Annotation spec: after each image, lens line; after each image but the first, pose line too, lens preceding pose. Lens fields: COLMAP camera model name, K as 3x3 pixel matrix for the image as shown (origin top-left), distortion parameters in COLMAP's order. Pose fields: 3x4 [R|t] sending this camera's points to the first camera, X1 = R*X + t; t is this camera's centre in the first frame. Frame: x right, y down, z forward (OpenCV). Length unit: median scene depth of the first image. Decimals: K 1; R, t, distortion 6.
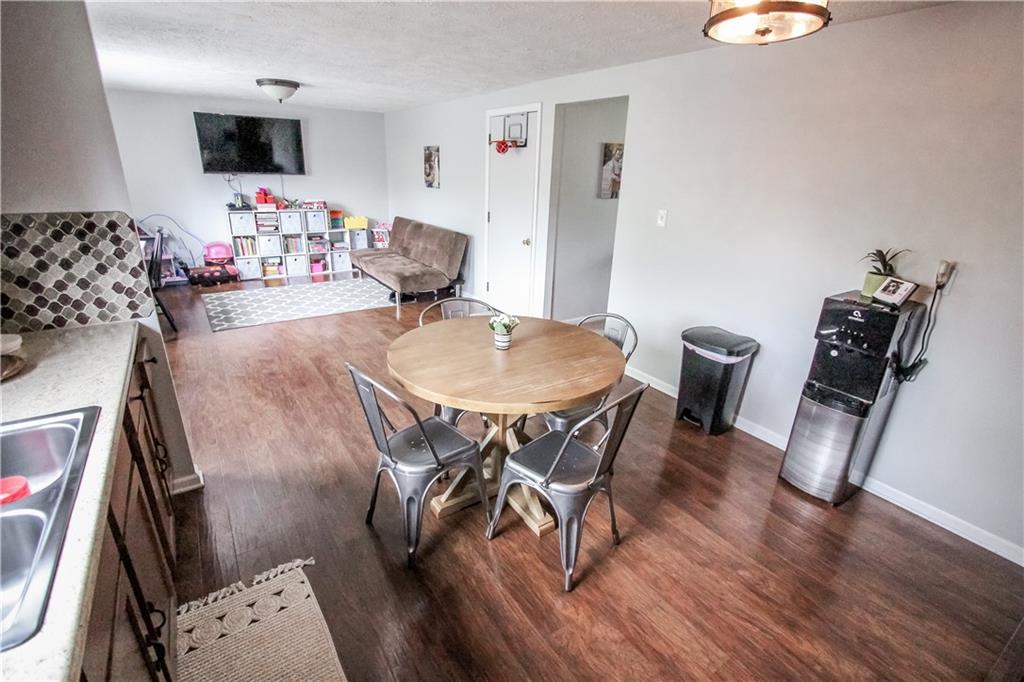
lens RADIAL K [[470.1, 0, 512.0], [0, 470.1, 341.0], [0, 0, 1]] dist [-0.015005, 0.000840]
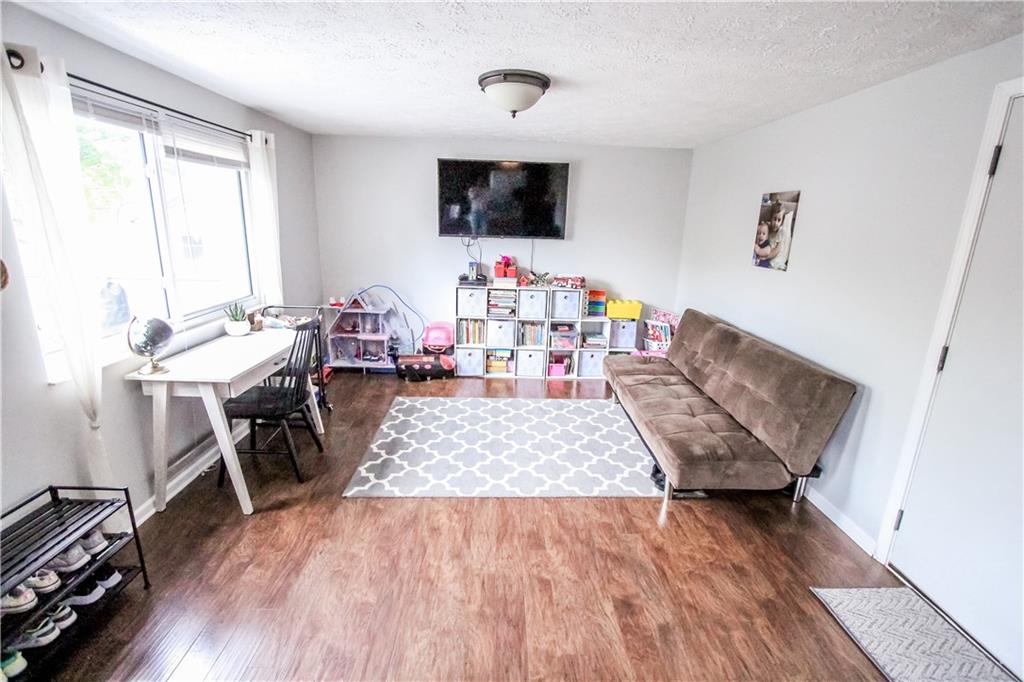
lens RADIAL K [[470.1, 0, 512.0], [0, 470.1, 341.0], [0, 0, 1]] dist [-0.015005, 0.000840]
pose [[0.838605, 0.127133, -0.529696, -0.120569], [-0.188628, 0.979998, -0.063423, -0.154671], [0.511038, 0.153103, 0.845813, 0.408963]]
